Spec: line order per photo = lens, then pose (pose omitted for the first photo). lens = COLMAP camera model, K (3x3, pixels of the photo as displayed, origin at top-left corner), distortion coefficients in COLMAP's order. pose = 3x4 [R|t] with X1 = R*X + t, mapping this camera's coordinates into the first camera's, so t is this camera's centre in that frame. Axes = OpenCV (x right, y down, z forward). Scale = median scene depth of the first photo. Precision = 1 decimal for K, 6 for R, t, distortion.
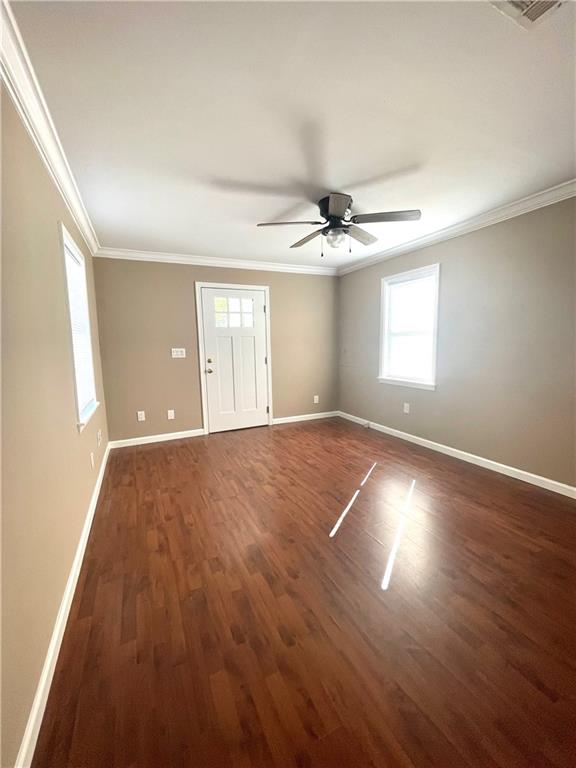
lens RADIAL K [[306.7, 0, 281.7], [0, 306.7, 381.3], [0, 0, 1]] dist [-0.009312, 0.001451]
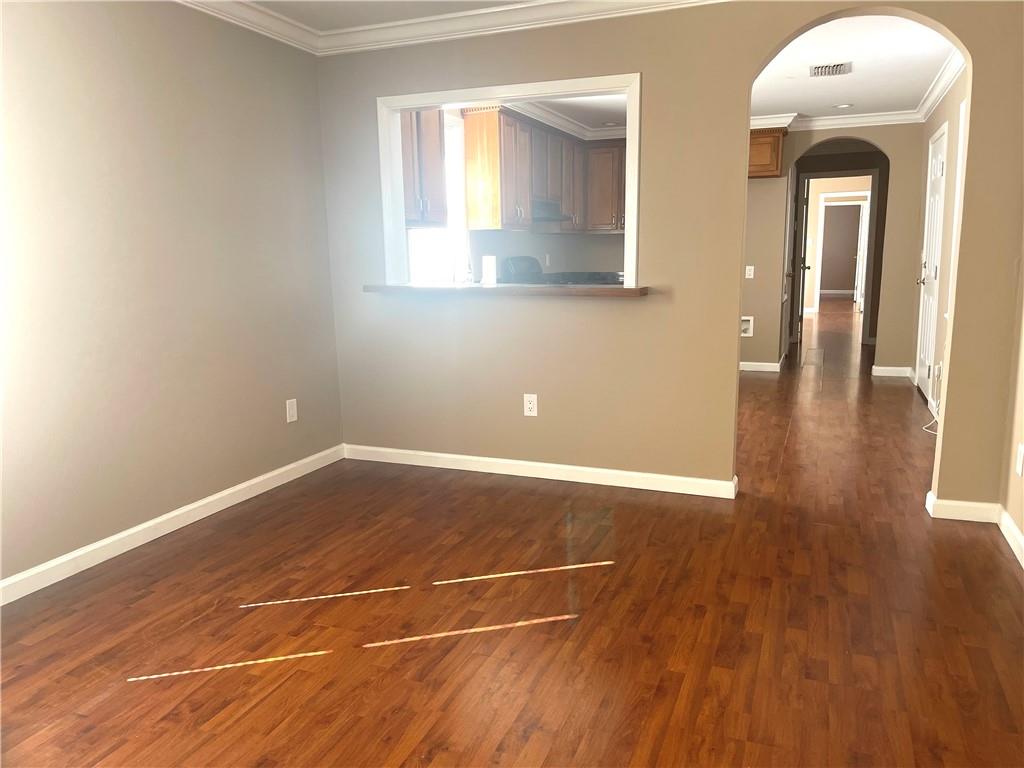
lens RADIAL K [[762.4, 0, 521.4], [0, 762.4, 390.3], [0, 0, 1]] dist [0.034585, -0.037033]
pose [[-0.685147, -0.094490, 0.722250, -0.472693], [0.125340, 0.961467, 0.244687, -0.128722], [-0.717540, 0.258173, -0.646903, 1.284199]]
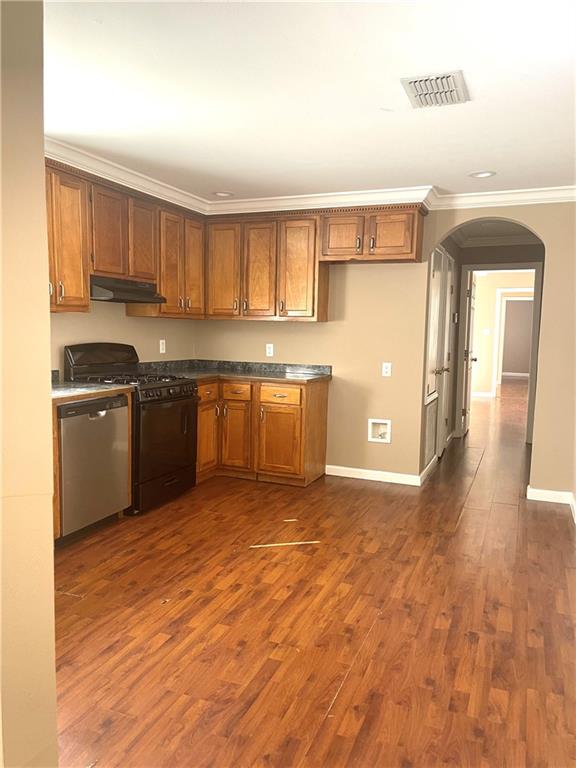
lens RADIAL K [[571.8, 0, 291.5], [0, 571.8, 385.0], [0, 0, 1]] dist [0.034585, -0.037033]
pose [[-0.677850, -0.061189, 0.732650, -0.119506], [0.092228, 0.981581, 0.167309, -0.039481], [-0.729393, 0.180981, -0.659721, 0.213506]]
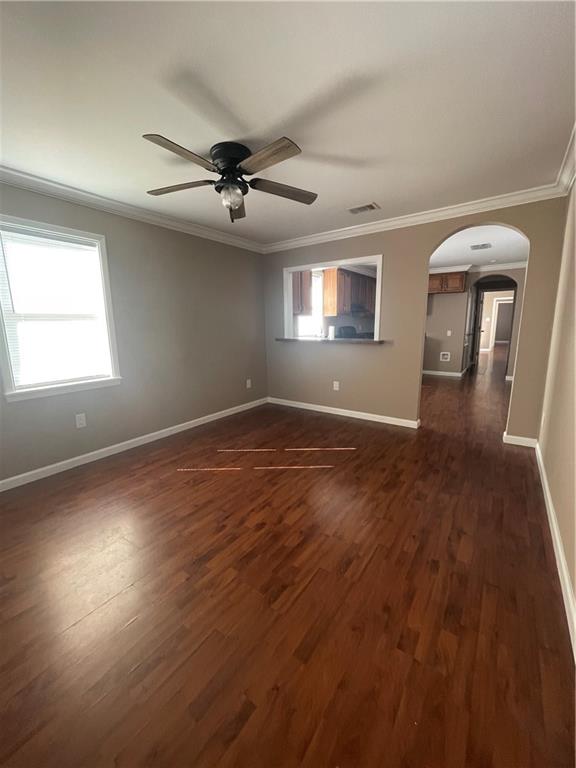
lens RADIAL K [[306.7, 0, 287.3], [0, 306.7, 380.8], [0, 0, 1]] dist [-0.009312, 0.001451]
pose [[-0.486308, -0.124009, 0.864943, -0.608072], [0.141301, 0.965689, 0.217898, -0.126332], [-0.862287, 0.228183, -0.452099, 1.212054]]
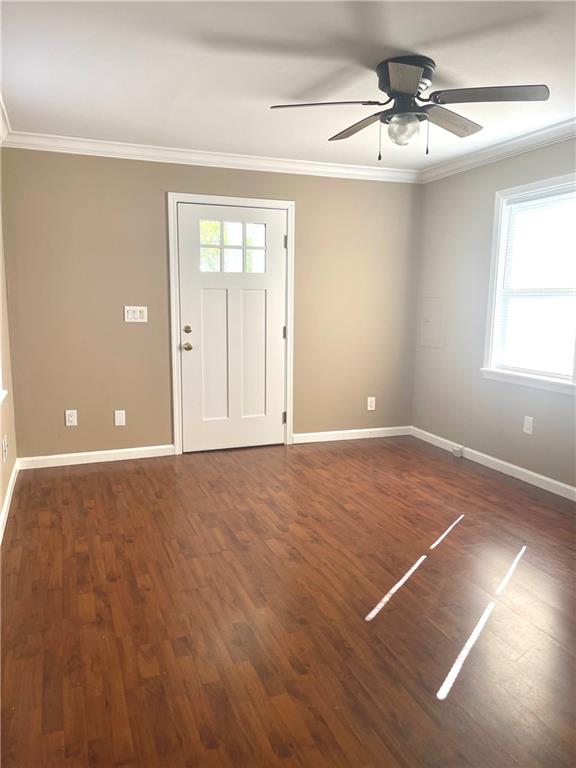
lens RADIAL K [[571.8, 0, 281.8], [0, 571.8, 383.2], [0, 0, 1]] dist [0.034585, -0.037033]
pose [[0.996695, 0.040467, -0.070438, 0.036272], [-0.038833, 0.998947, 0.024415, 0.003129], [0.071352, -0.021599, 0.997217, -0.117545]]
